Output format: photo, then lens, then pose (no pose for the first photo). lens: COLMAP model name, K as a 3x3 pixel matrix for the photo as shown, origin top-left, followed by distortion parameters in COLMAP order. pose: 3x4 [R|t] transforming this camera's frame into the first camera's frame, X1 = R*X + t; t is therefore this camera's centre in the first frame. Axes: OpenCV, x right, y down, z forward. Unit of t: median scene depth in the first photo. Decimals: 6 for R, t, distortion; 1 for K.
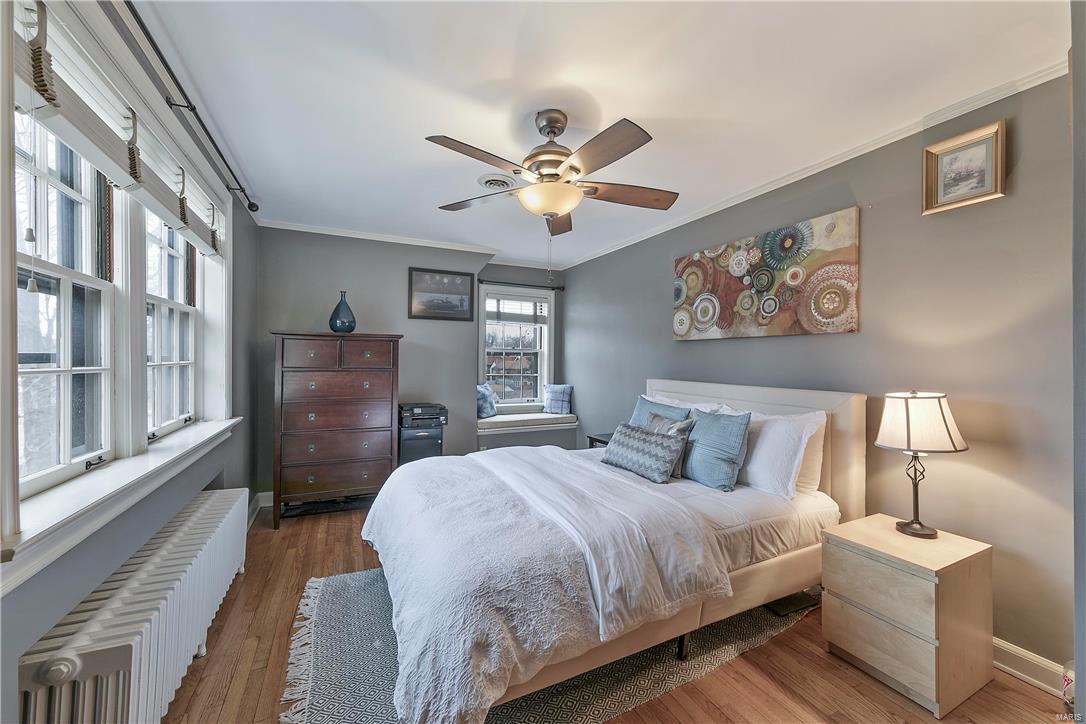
lens RADIAL K [[415.4, 0, 543.0], [0, 415.4, 362.0], [0, 0, 1]] dist [0.000984, -0.000029]
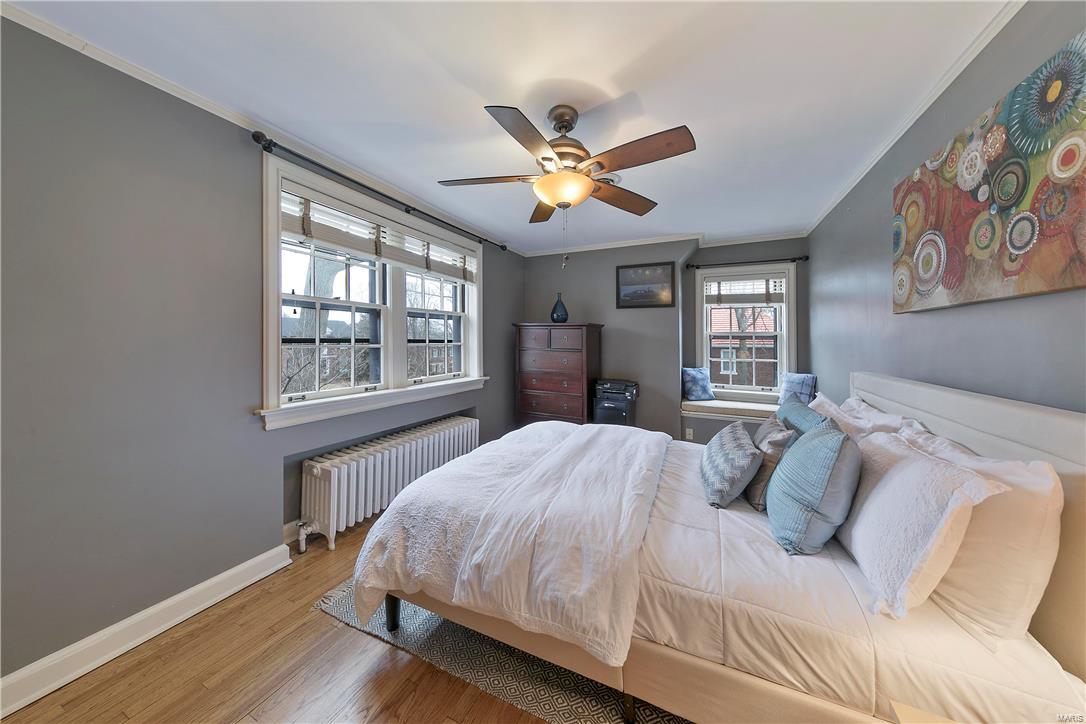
lens RADIAL K [[349.2, 0, 542.1], [0, 349.2, 339.2], [0, 0, 1]] dist [0.001652, -0.000261]
pose [[0.632570, -0.006109, -0.774479, 0.479236], [-0.008787, 0.999848, -0.015064, 0.001164], [0.774454, 0.016335, 0.632420, 0.285657]]
